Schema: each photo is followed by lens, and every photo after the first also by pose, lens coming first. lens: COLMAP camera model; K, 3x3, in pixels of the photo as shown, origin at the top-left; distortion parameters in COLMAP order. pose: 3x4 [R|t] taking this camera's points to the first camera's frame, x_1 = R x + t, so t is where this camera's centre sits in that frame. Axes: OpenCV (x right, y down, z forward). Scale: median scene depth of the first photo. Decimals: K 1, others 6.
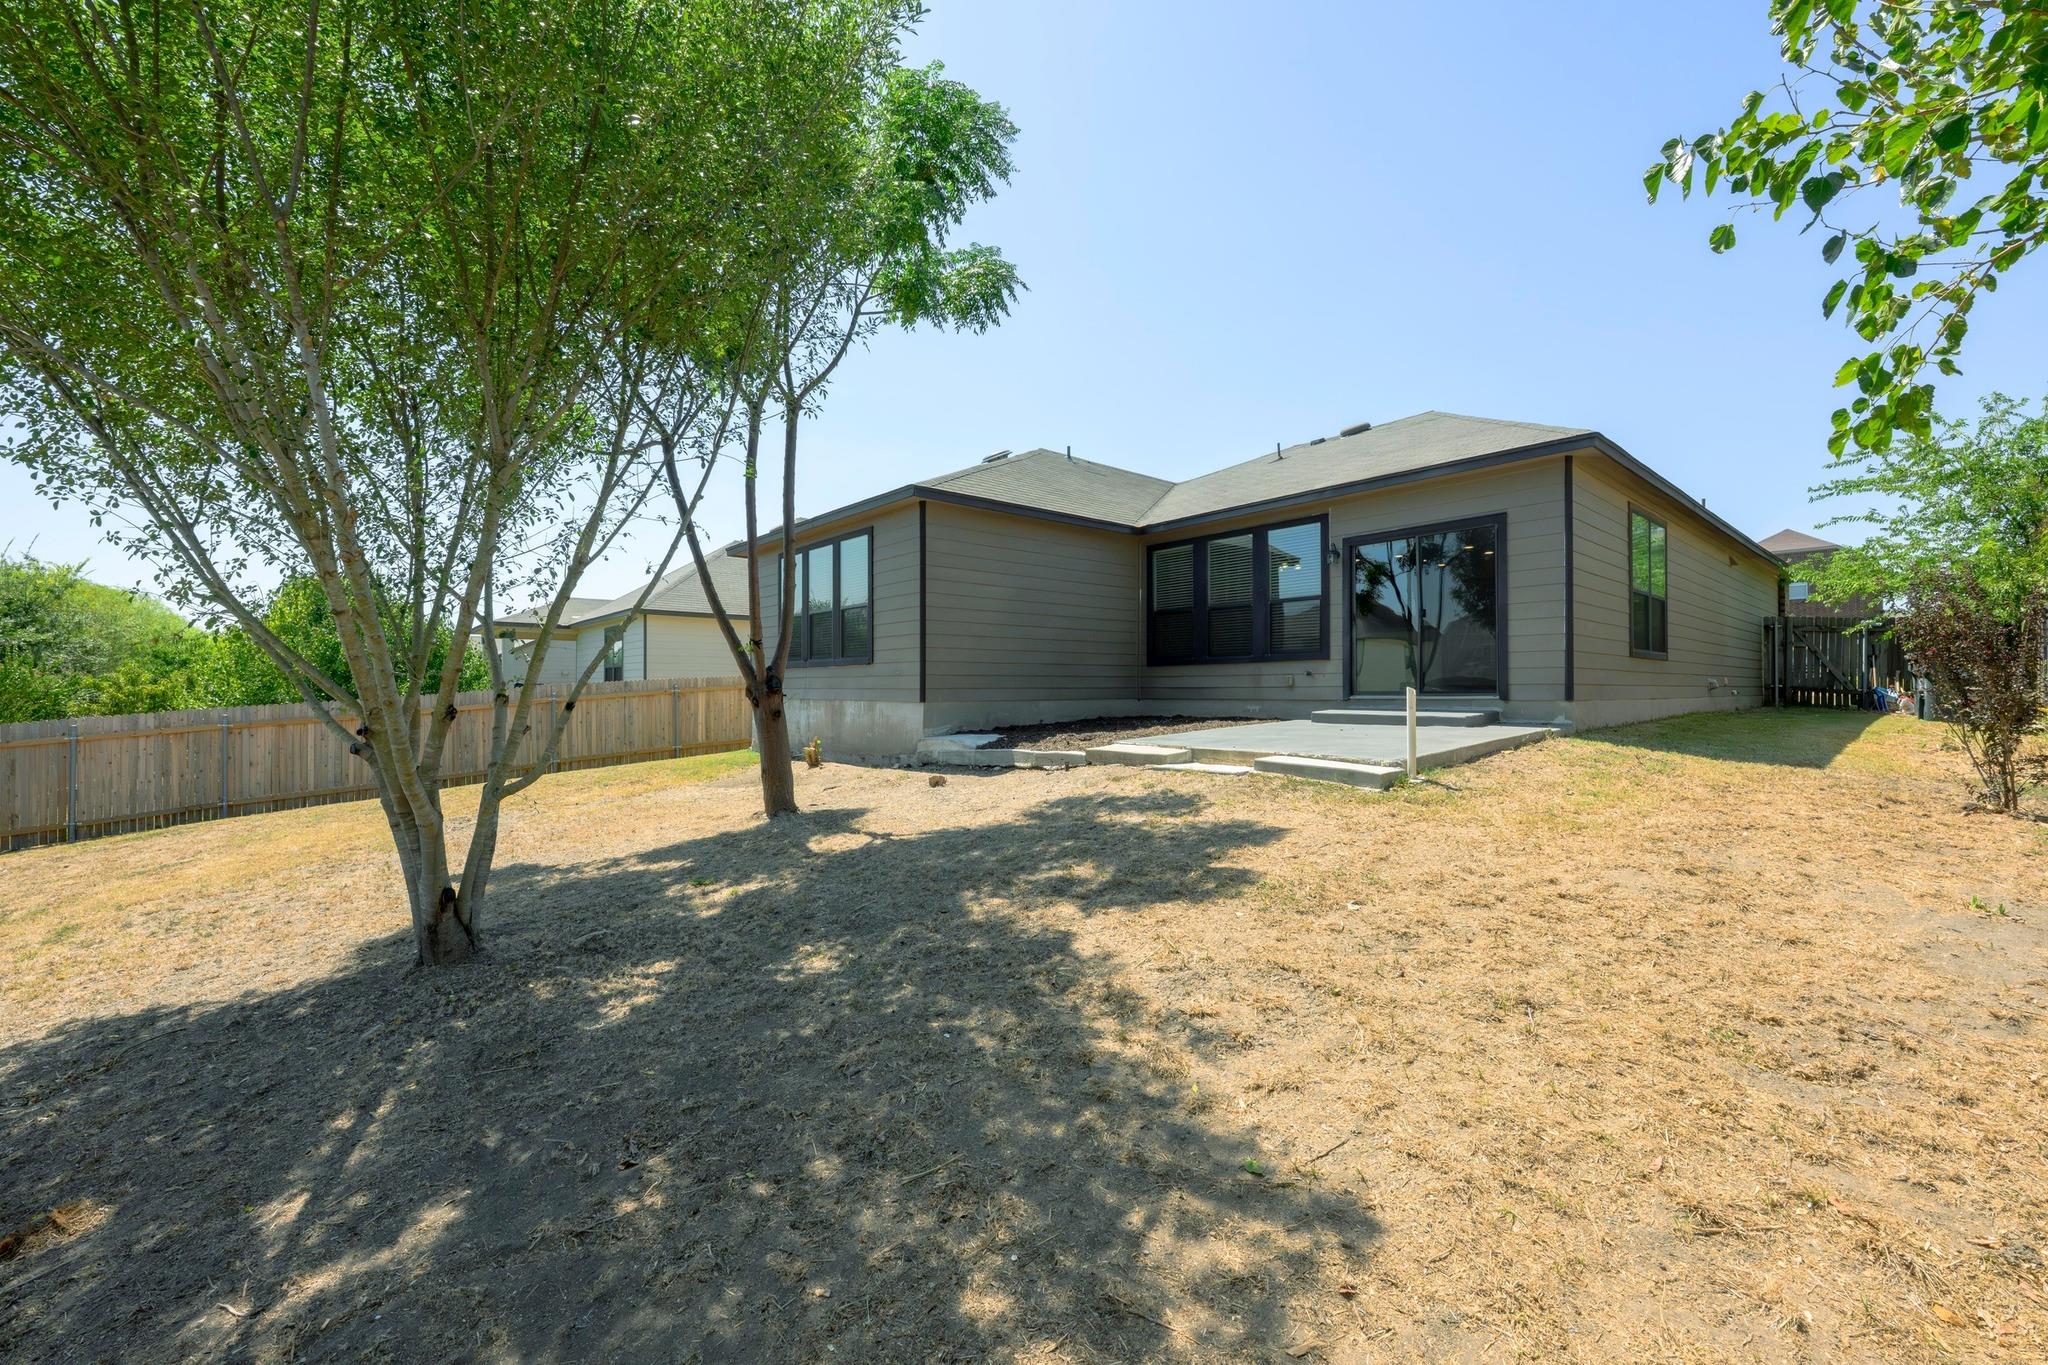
lens RADIAL K [[815.7, 0, 1020.4], [0, 815.7, 683.9], [0, 0, 1]] dist [-0.000190, -0.000420]
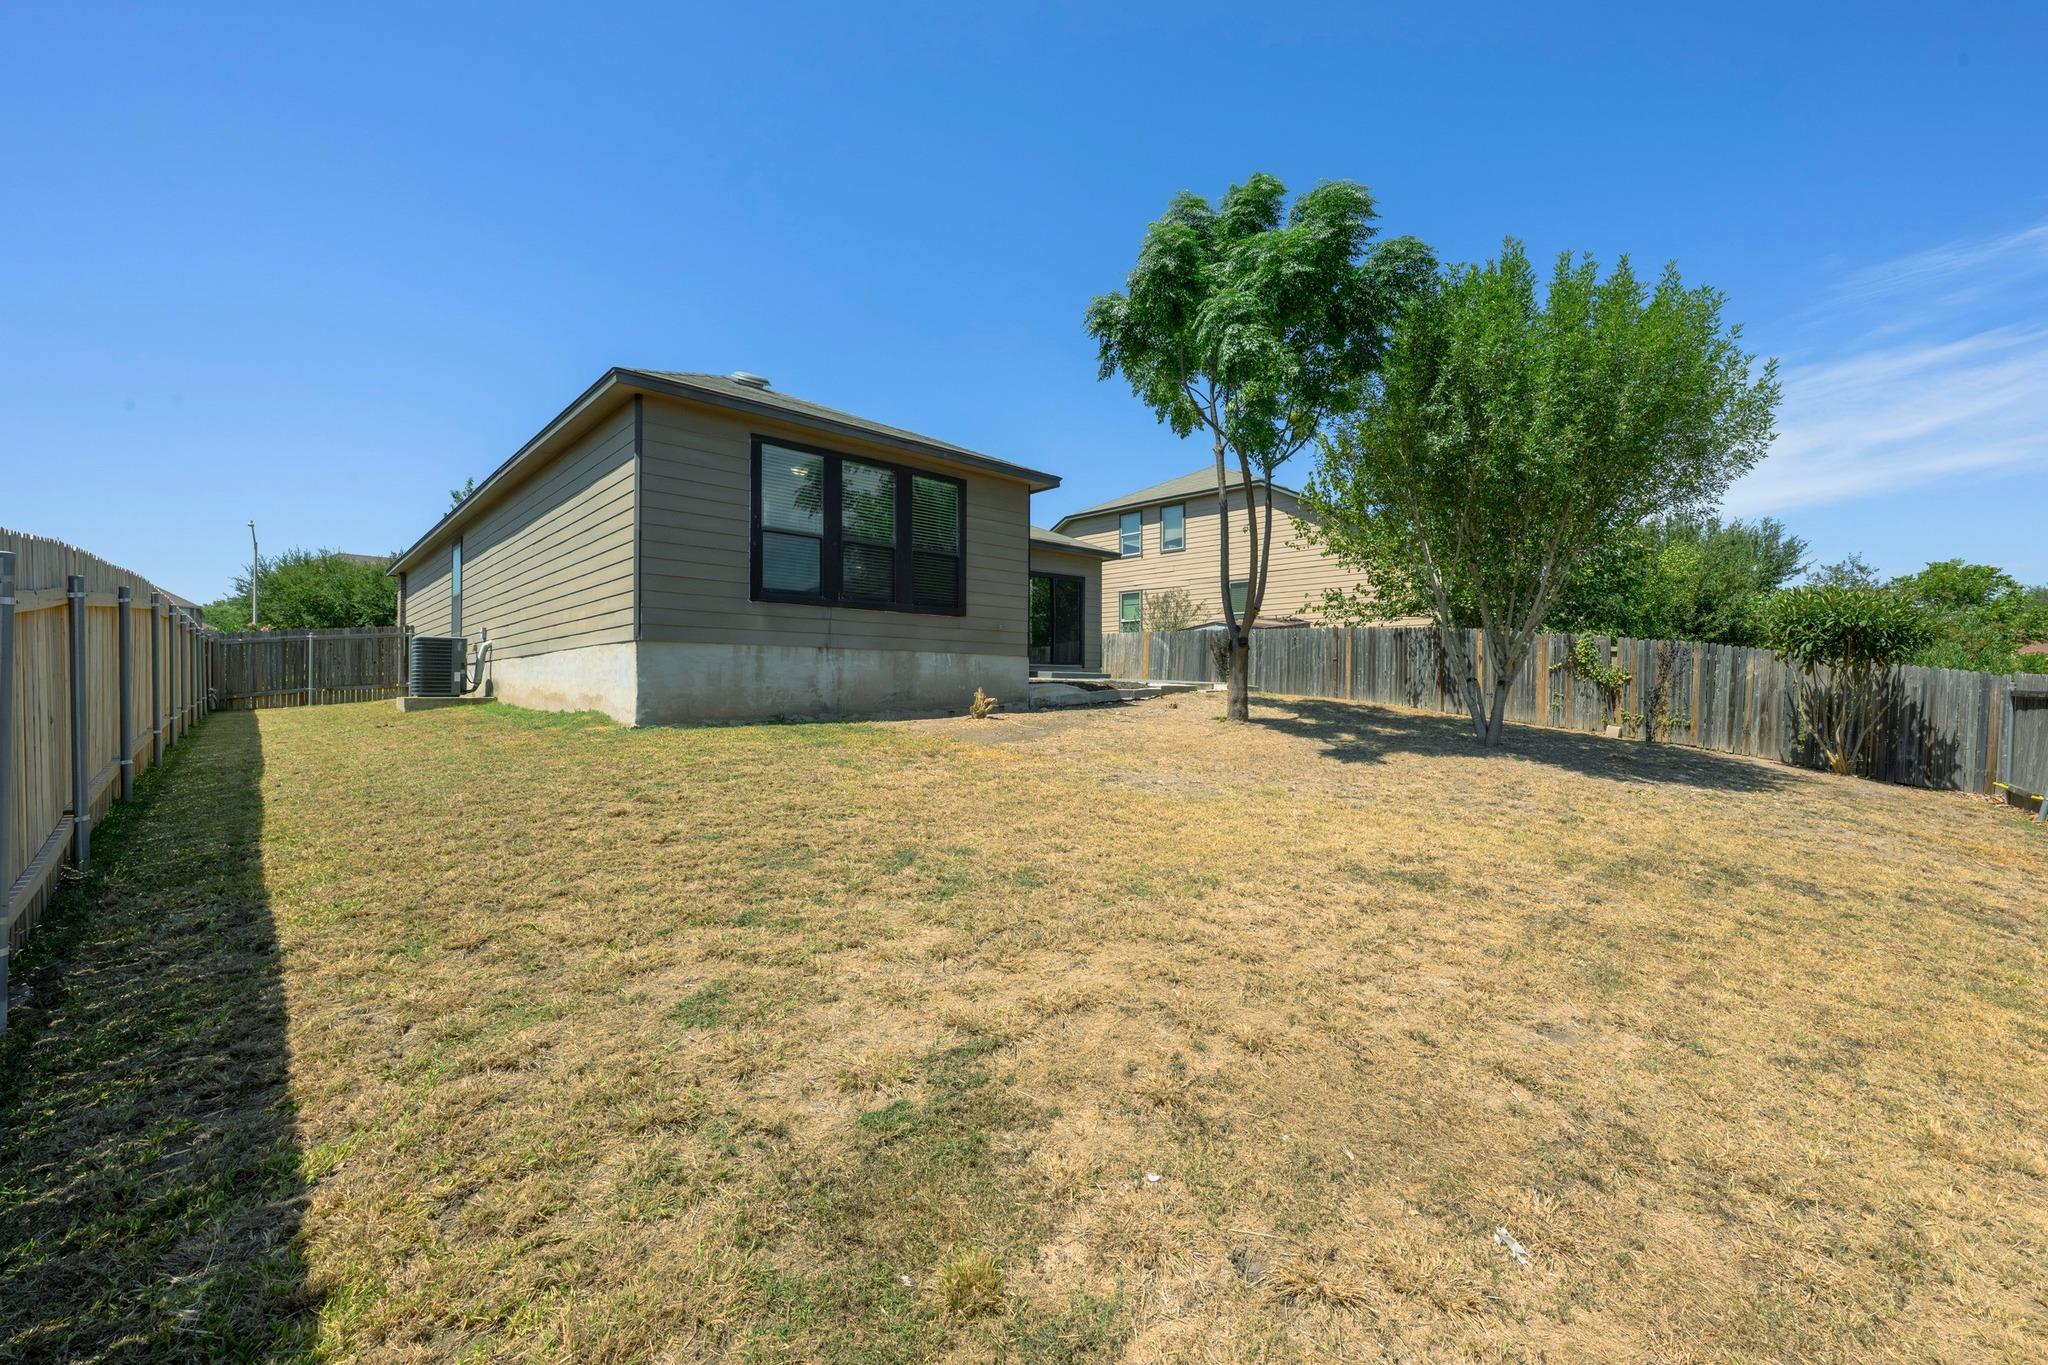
lens RADIAL K [[815.7, 0, 1030.3], [0, 815.7, 683.1], [0, 0, 1]] dist [-0.000190, -0.000420]
pose [[-0.007235, 0.013167, 0.999887, -1.192574], [-0.005966, 0.999895, -0.013210, 0.070555], [-0.999956, -0.006061, -0.007156, 0.935213]]
